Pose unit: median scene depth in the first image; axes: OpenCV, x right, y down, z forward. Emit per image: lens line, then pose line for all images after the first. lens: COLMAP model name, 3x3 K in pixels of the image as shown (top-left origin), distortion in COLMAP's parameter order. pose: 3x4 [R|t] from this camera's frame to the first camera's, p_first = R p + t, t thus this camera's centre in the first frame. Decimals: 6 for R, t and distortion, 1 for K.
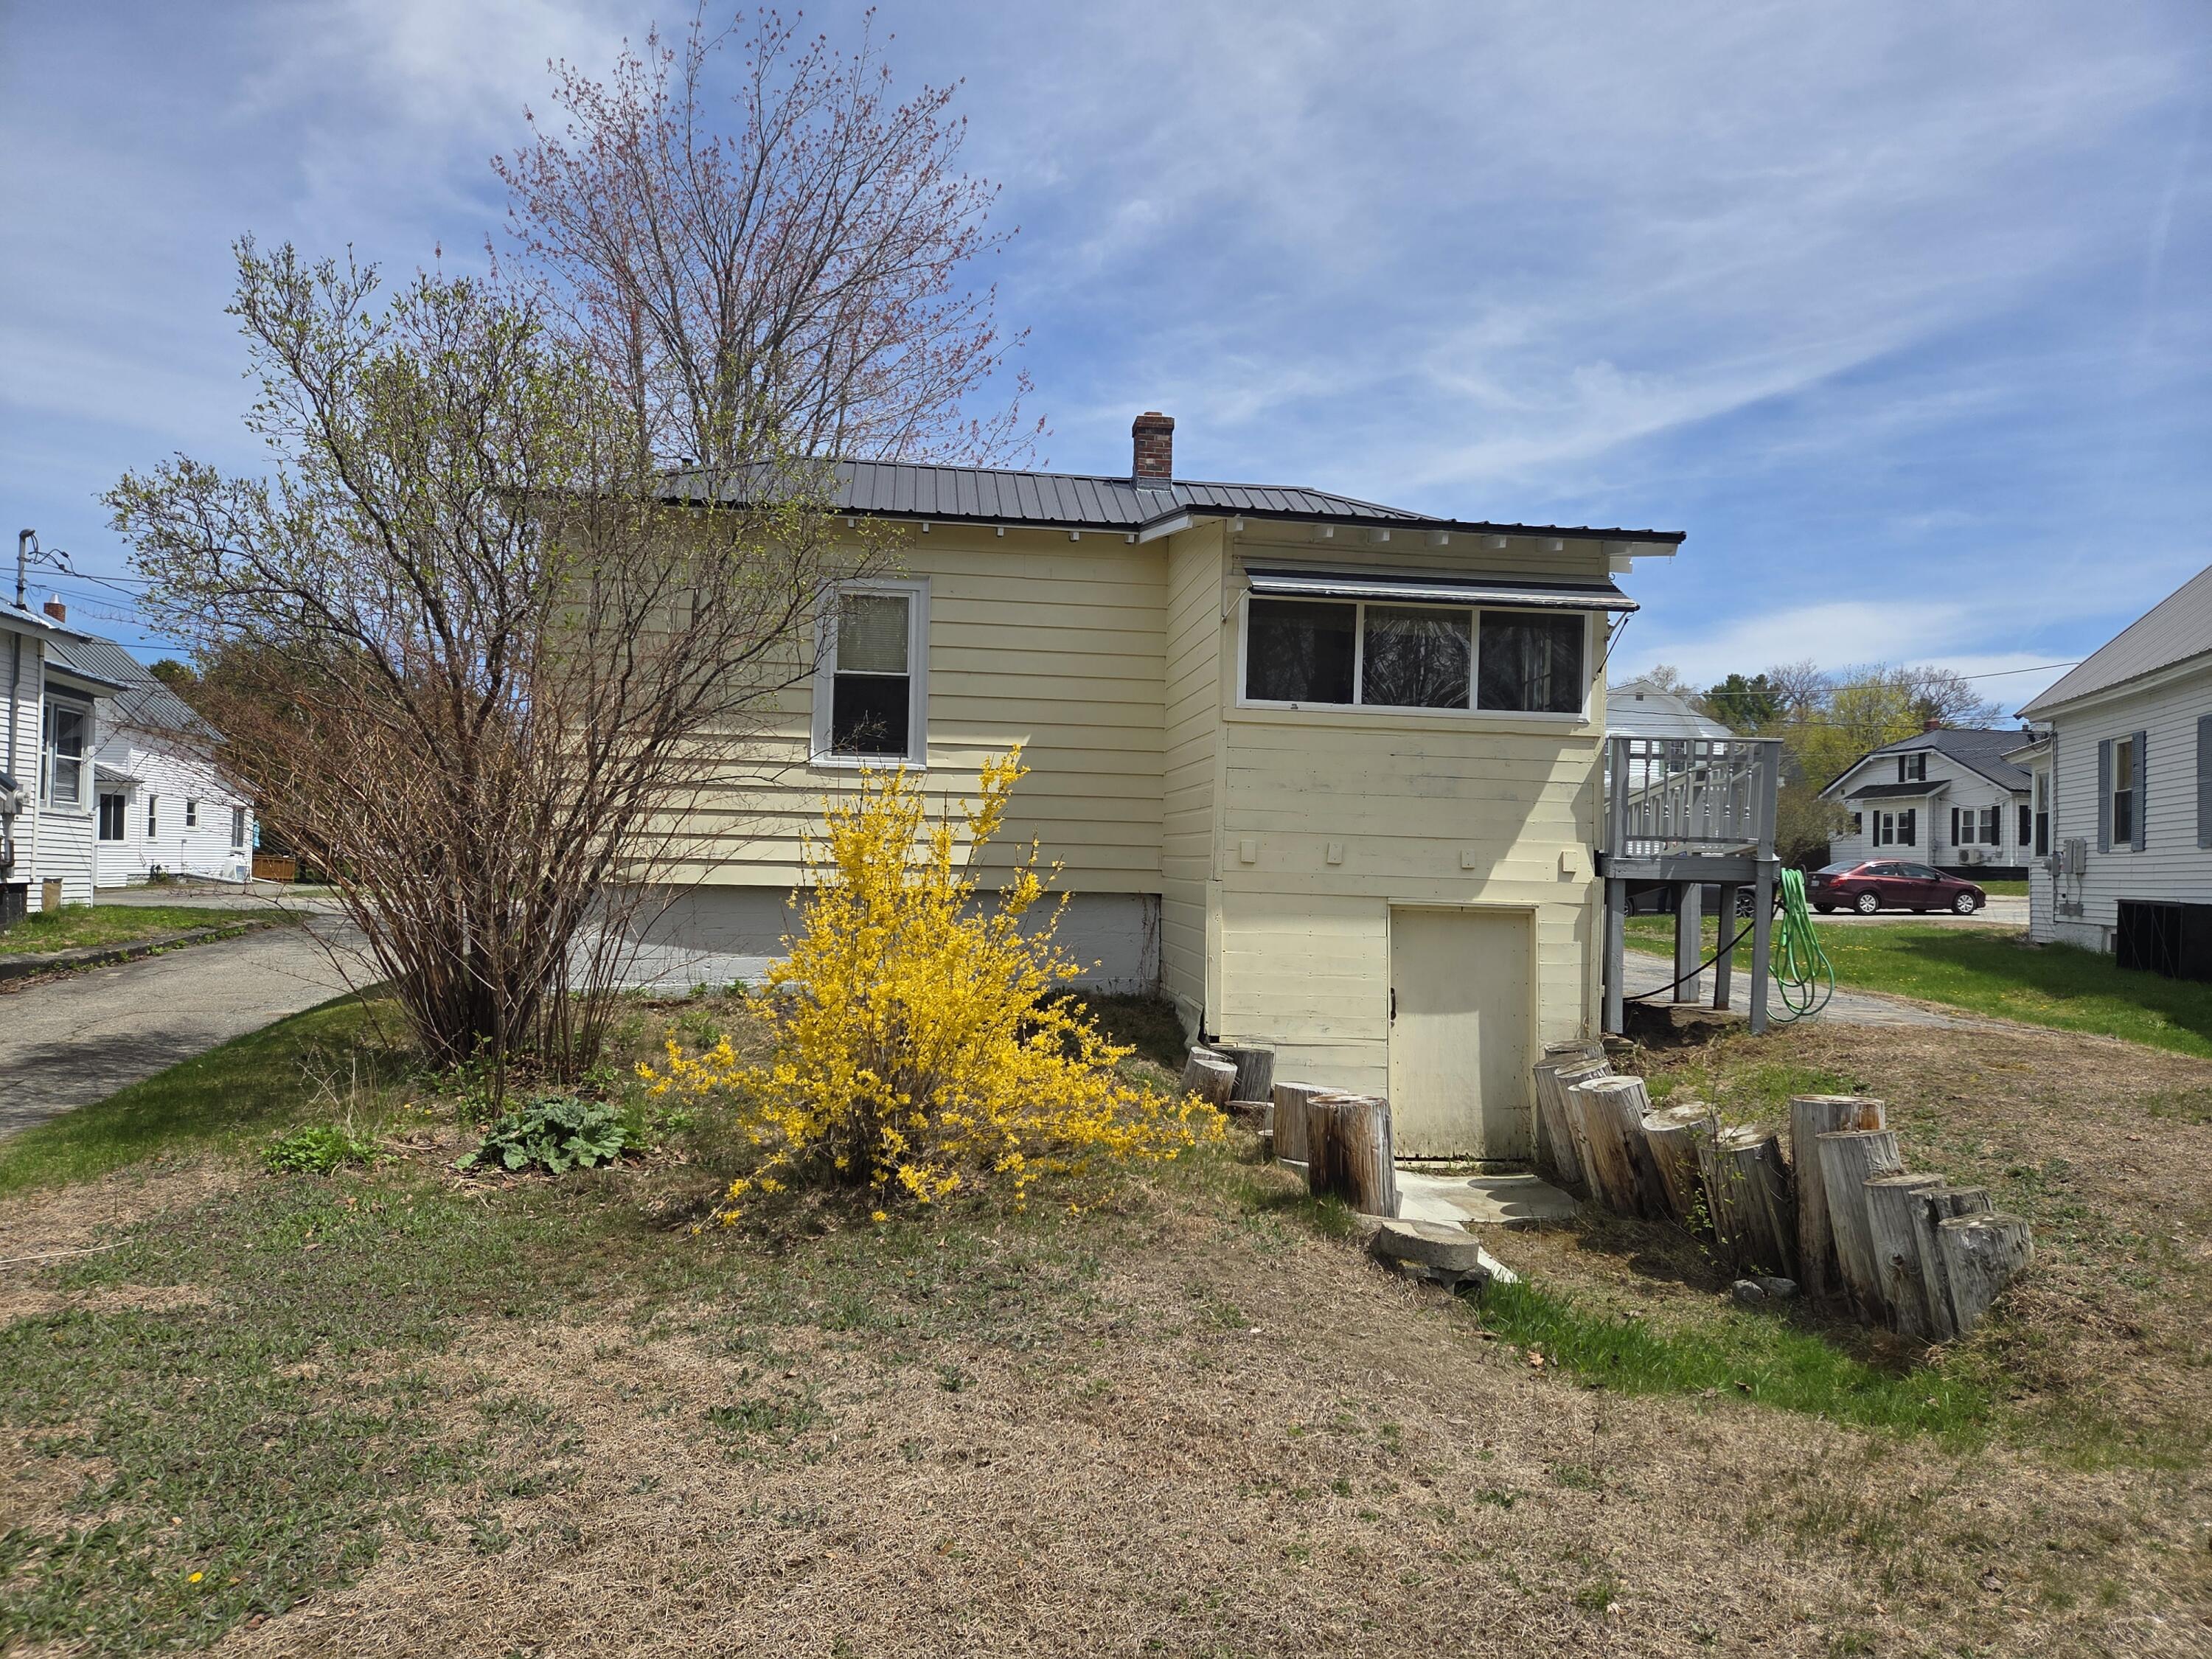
lens RADIAL K [[1449.6, 0, 1107.5], [0, 1449.6, 825.4], [0, 0, 1]] dist [0.006129, 0.003559]
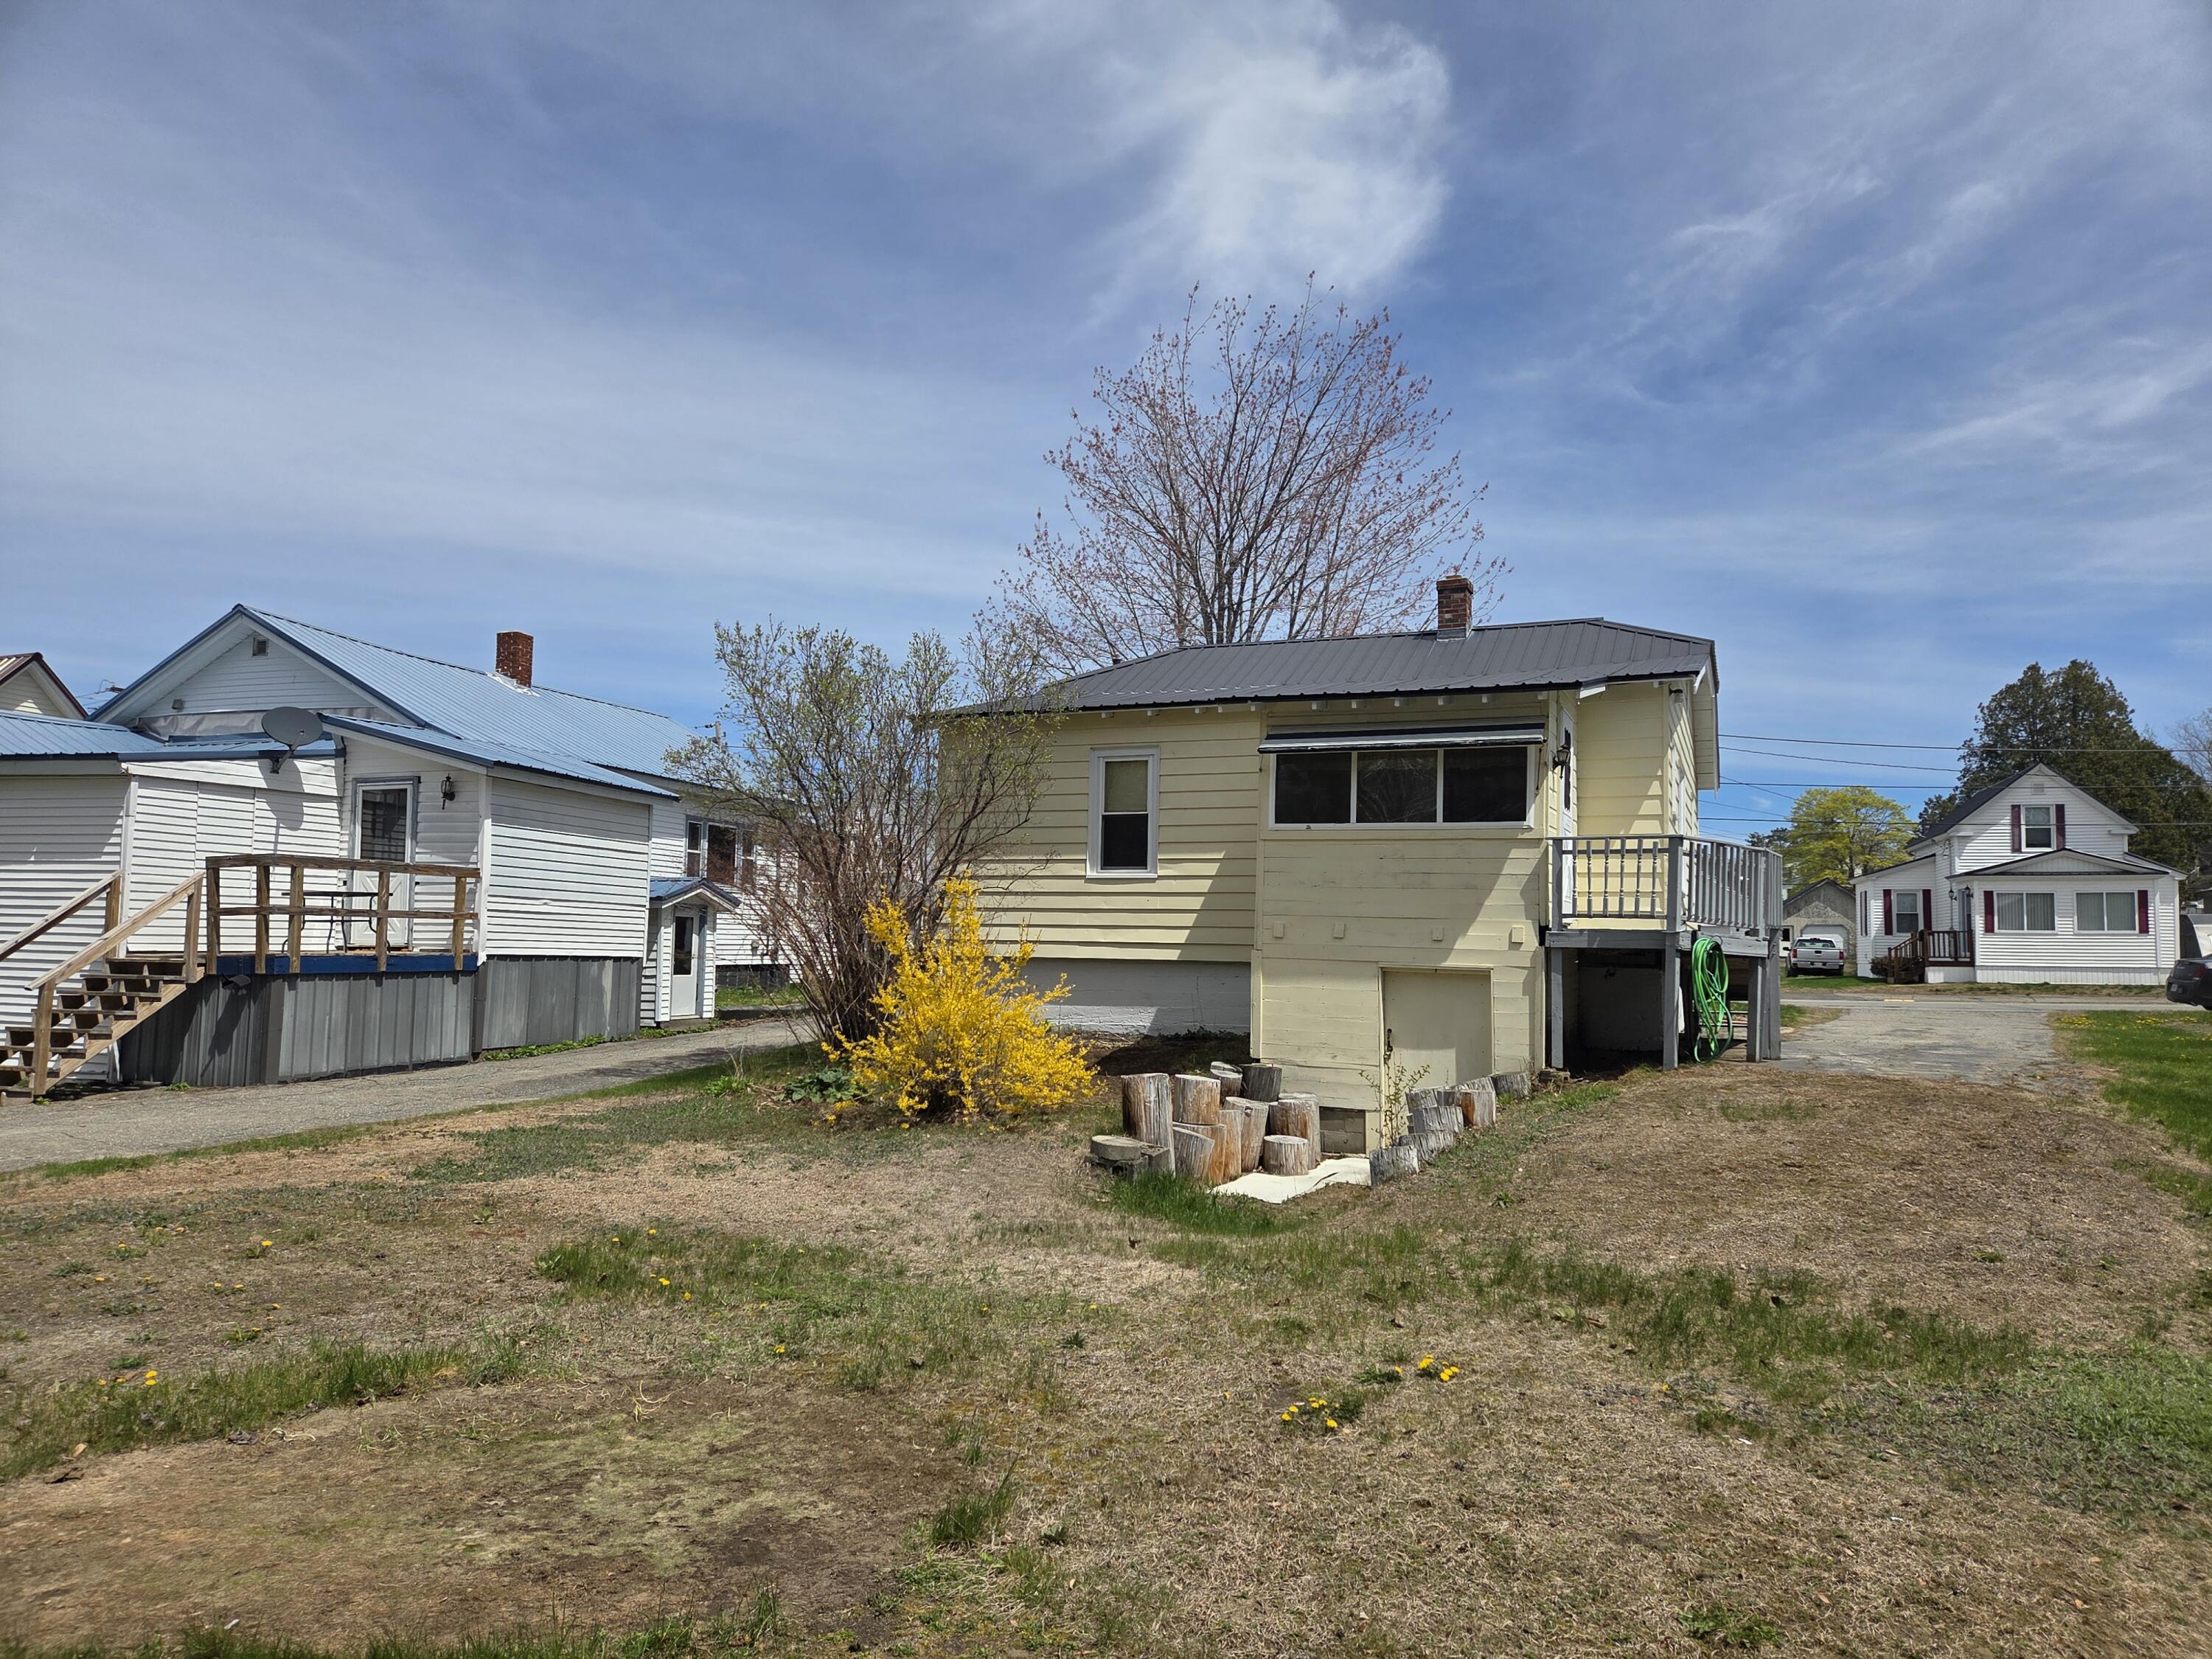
lens RADIAL K [[1489.6, 0, 1108.7], [0, 1489.6, 835.6], [0, 0, 1]] dist [0.071867, -0.070720]
pose [[0.855140, -0.046527, -0.516305, 0.703809], [0.016419, 0.997895, -0.062732, 0.014340], [0.518137, 0.045168, 0.854104, -0.347416]]
